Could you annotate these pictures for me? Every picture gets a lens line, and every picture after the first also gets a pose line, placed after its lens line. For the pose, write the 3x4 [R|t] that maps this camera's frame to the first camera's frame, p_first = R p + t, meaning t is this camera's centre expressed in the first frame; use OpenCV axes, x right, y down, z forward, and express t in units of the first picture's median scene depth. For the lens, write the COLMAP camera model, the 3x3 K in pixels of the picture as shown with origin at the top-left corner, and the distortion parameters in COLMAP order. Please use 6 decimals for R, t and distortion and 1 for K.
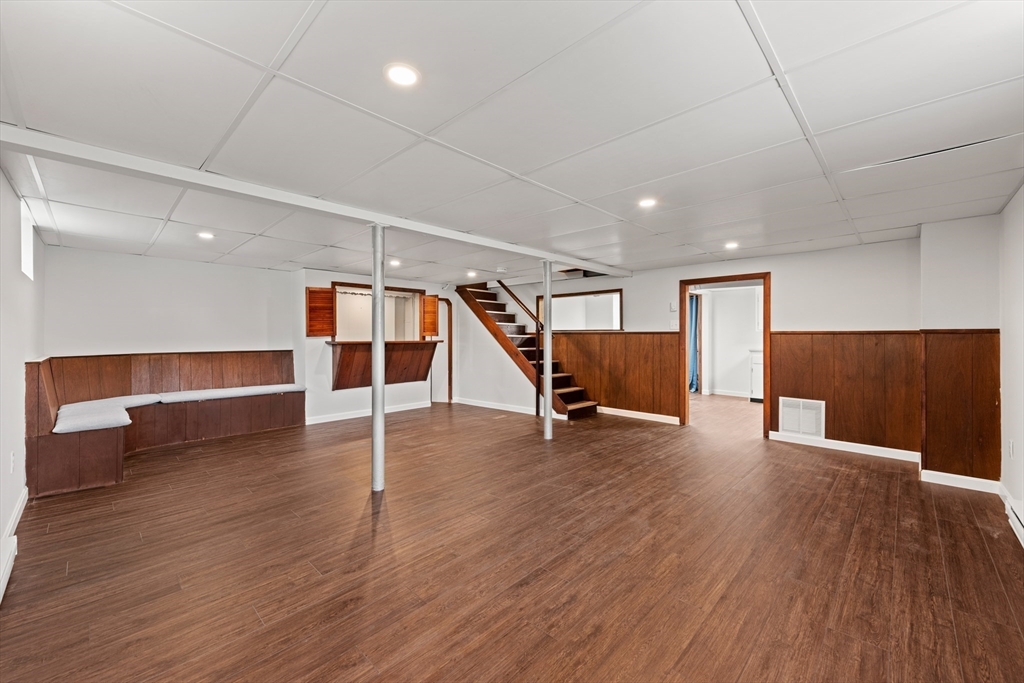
lens RADIAL K [[406.1, 0, 516.5], [0, 406.1, 337.1], [0, 0, 1]] dist [0.021119, 0.000364]
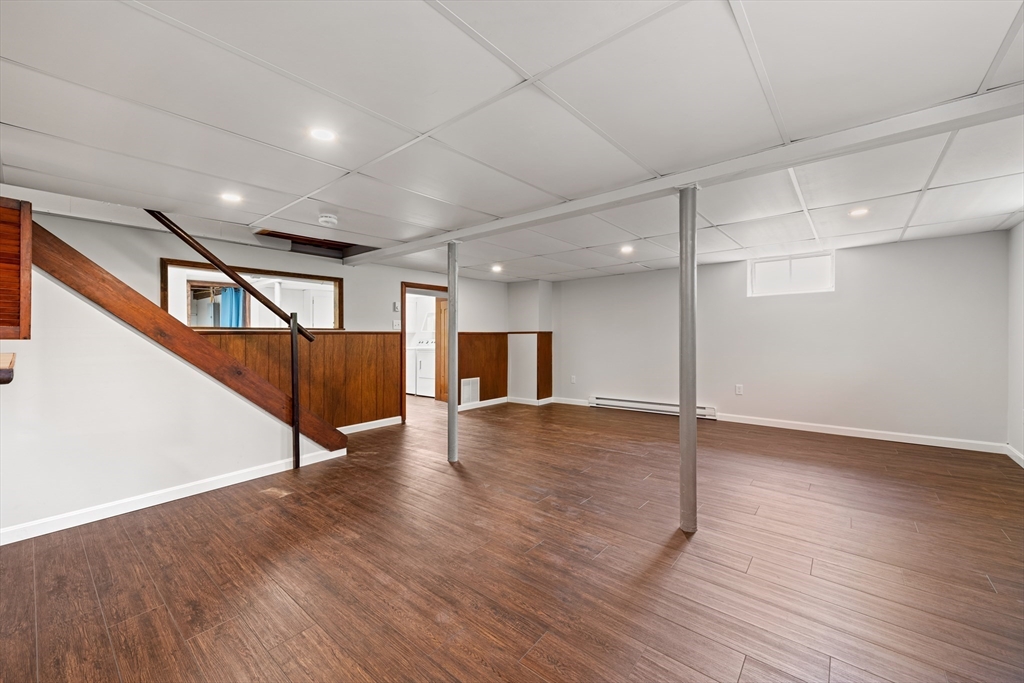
lens RADIAL K [[406.1, 0, 516.4], [0, 406.1, 336.3], [0, 0, 1]] dist [0.021119, 0.000364]
pose [[-0.083241, -0.005970, 0.996512, -0.613246], [0.005553, 0.999964, 0.006454, -0.006406], [-0.996514, 0.006071, -0.083205, 0.765899]]
